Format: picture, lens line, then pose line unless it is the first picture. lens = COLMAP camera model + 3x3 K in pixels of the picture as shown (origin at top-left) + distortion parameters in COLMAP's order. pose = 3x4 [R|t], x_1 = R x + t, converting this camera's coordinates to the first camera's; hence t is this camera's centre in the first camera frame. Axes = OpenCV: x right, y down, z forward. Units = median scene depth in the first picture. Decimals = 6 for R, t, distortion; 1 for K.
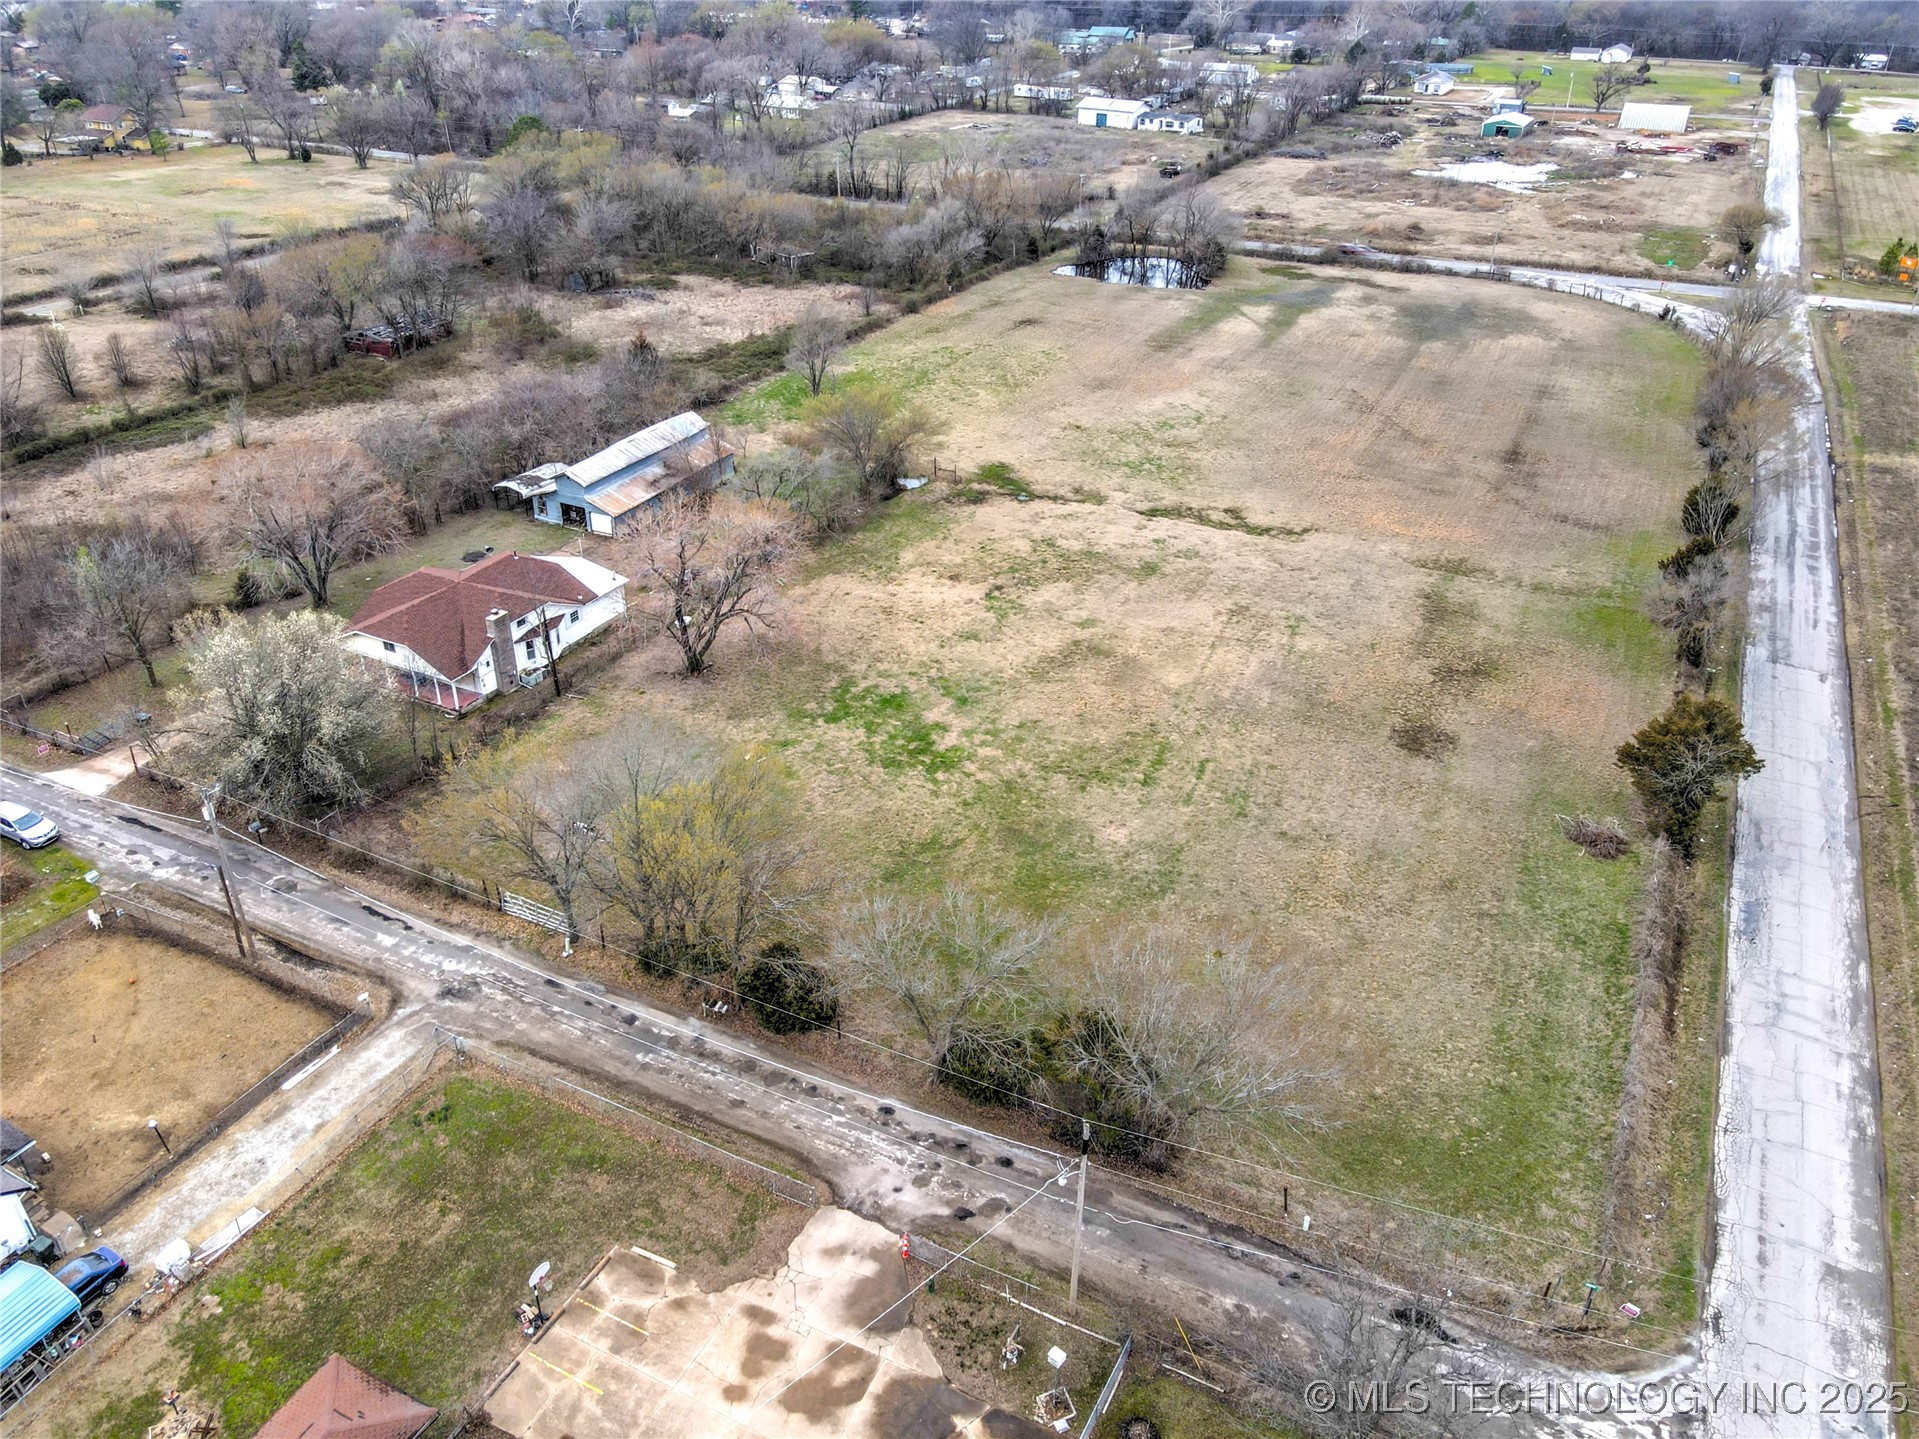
lens RADIAL K [[1411.3, 0, 956.1], [0, 1411.3, 709.7], [0, 0, 1]] dist [0.018050, -0.001745]
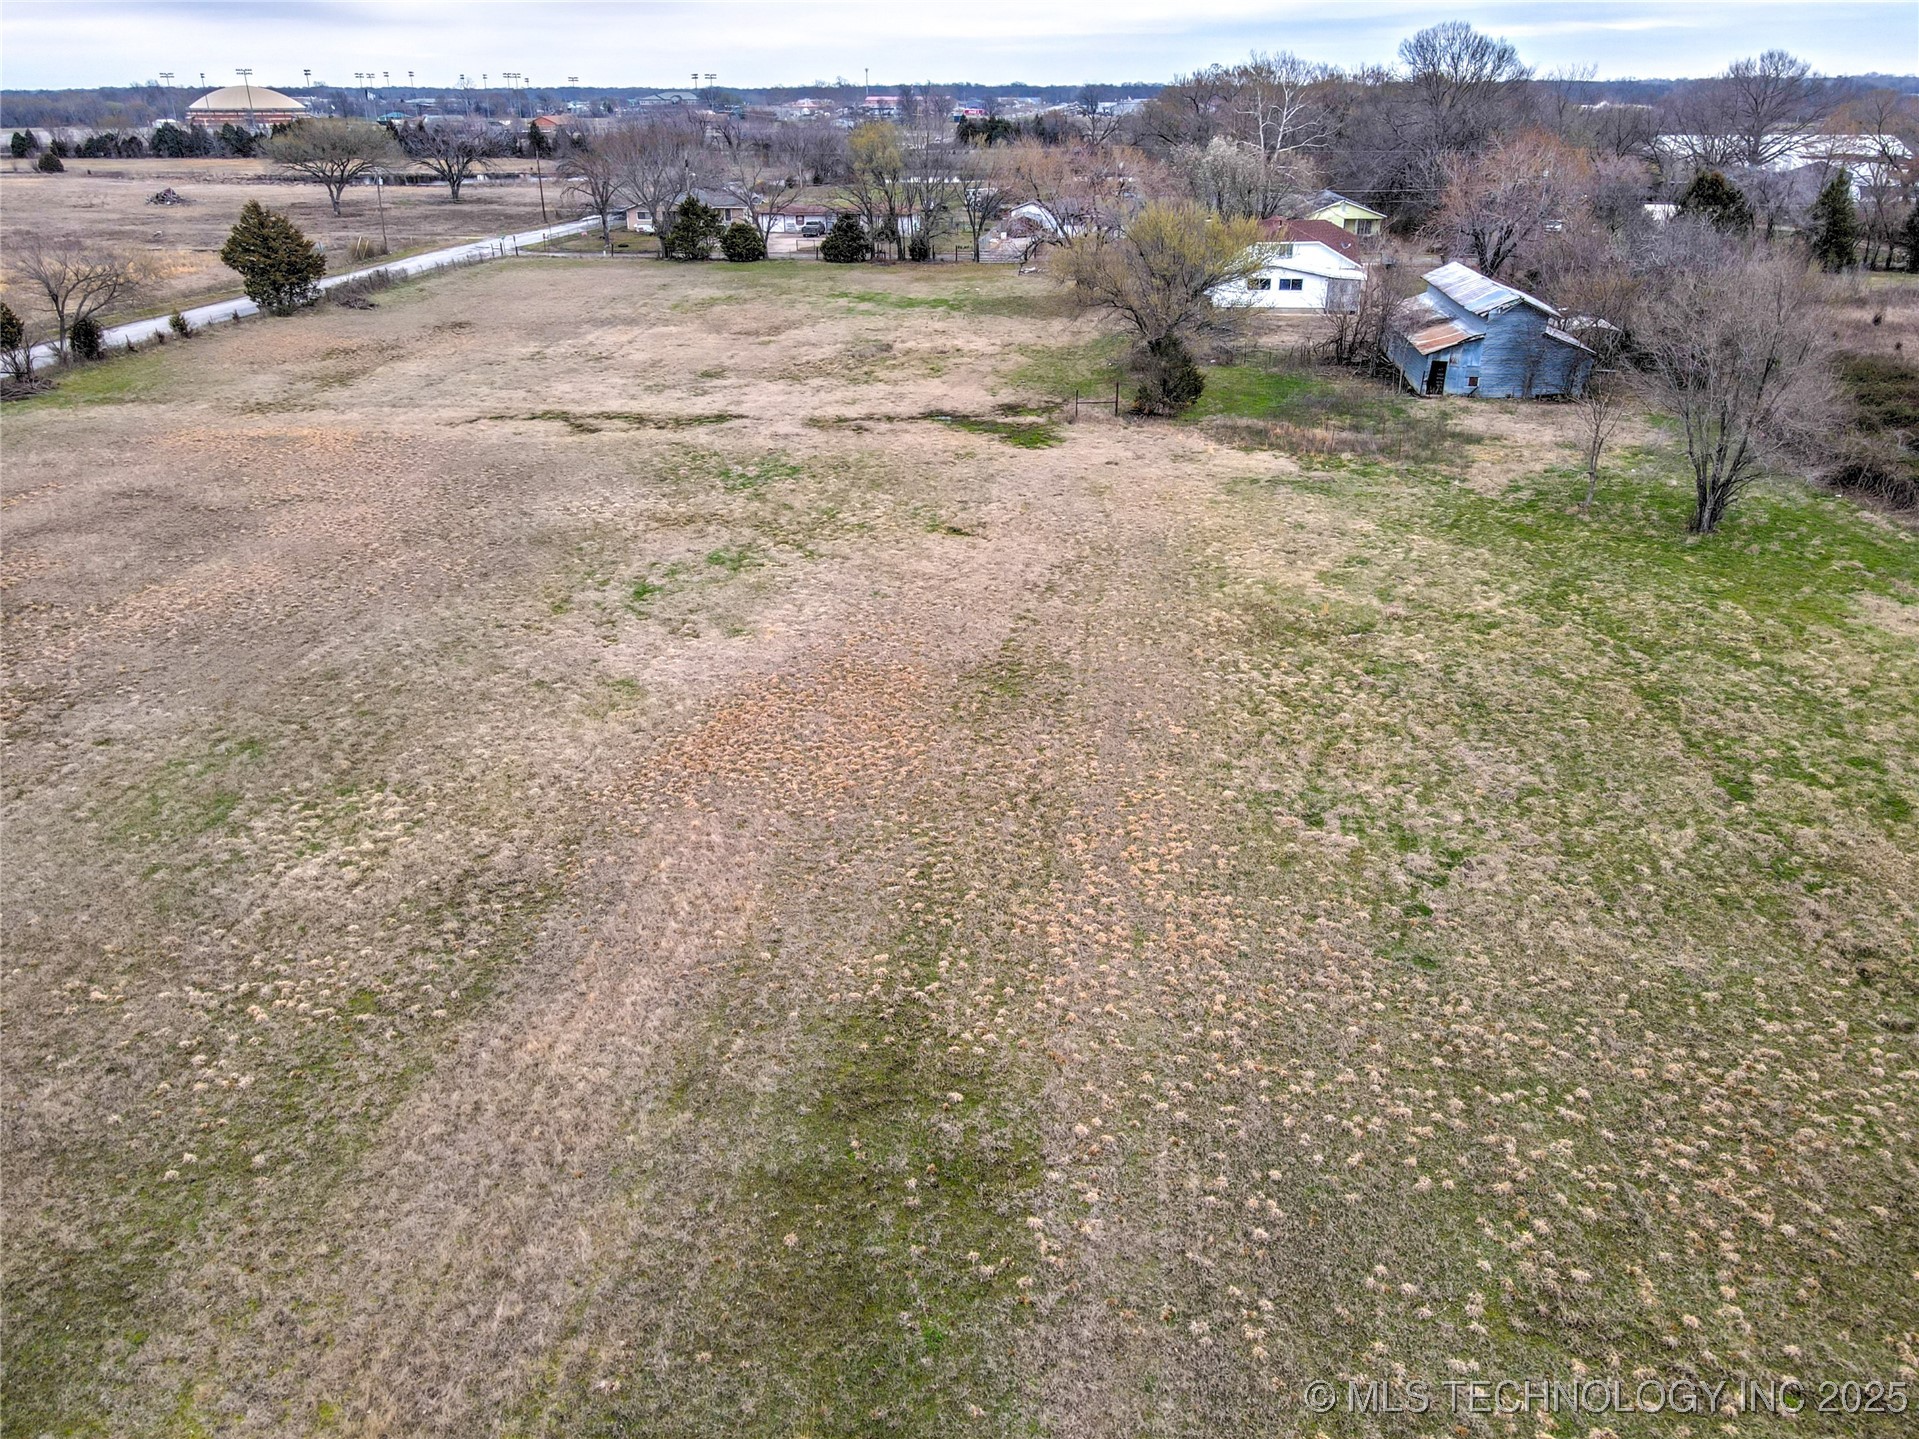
lens RADIAL K [[1411.3, 0, 952.1], [0, 1411.3, 717.2], [0, 0, 1]] dist [0.018050, -0.001745]
pose [[-0.942942, 0.128467, -0.307176, 0.249302], [-0.172048, 0.601860, 0.779849, -0.554136], [0.285061, 0.788201, -0.545416, 1.463996]]
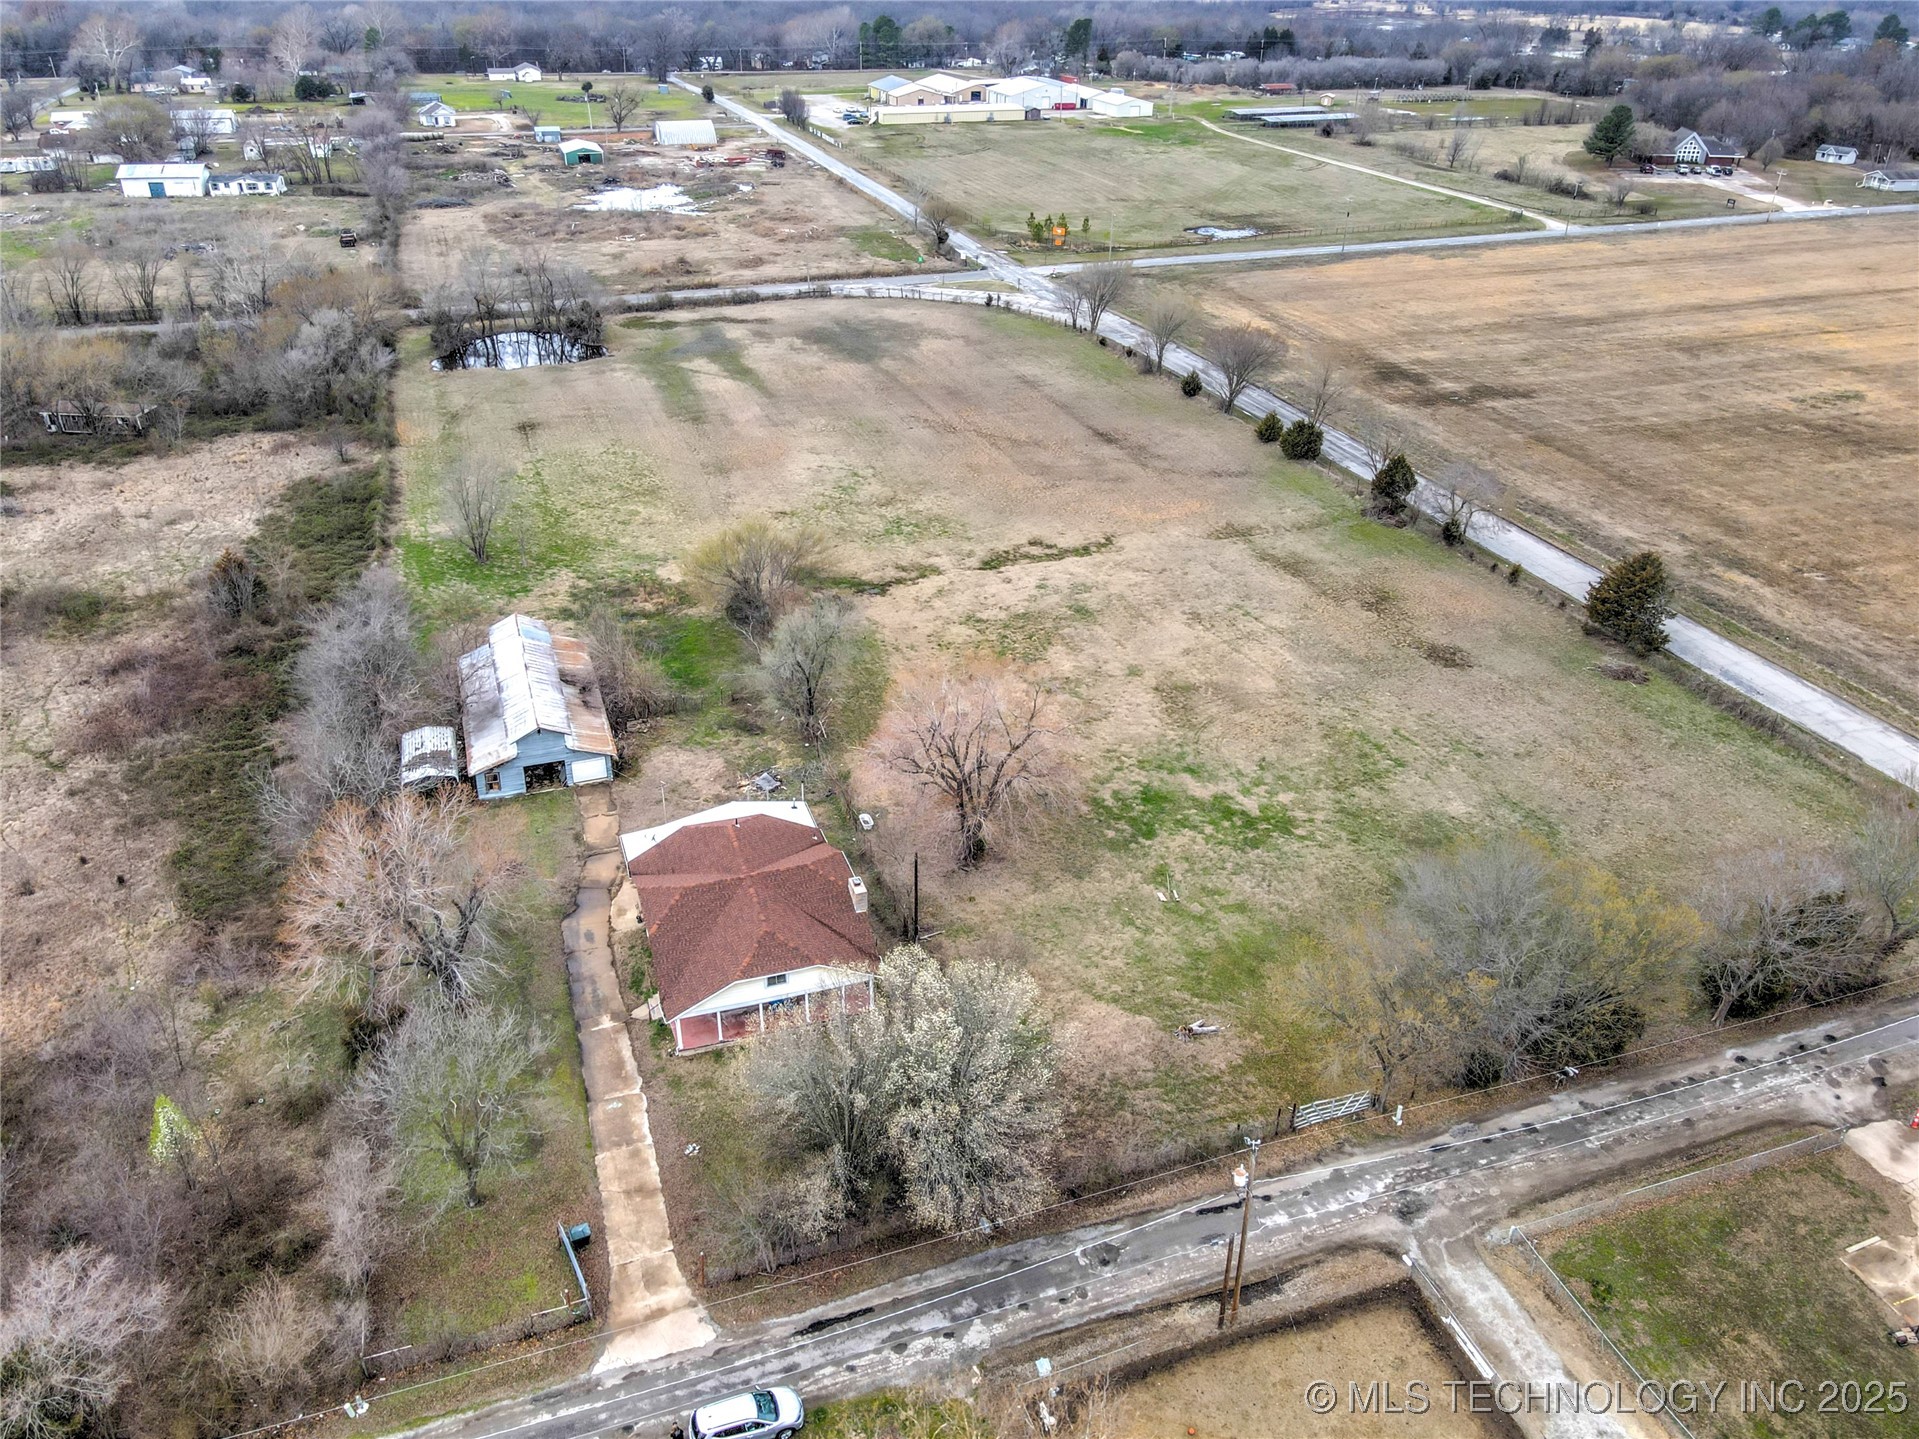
lens RADIAL K [[1411.3, 0, 957.5], [0, 1411.3, 713.2], [0, 0, 1]] dist [0.018050, -0.001745]
pose [[0.692373, -0.352053, 0.629824, -0.569911], [0.352997, 0.926567, 0.129869, -0.182153], [-0.629295, 0.132408, 0.765804, 0.235340]]
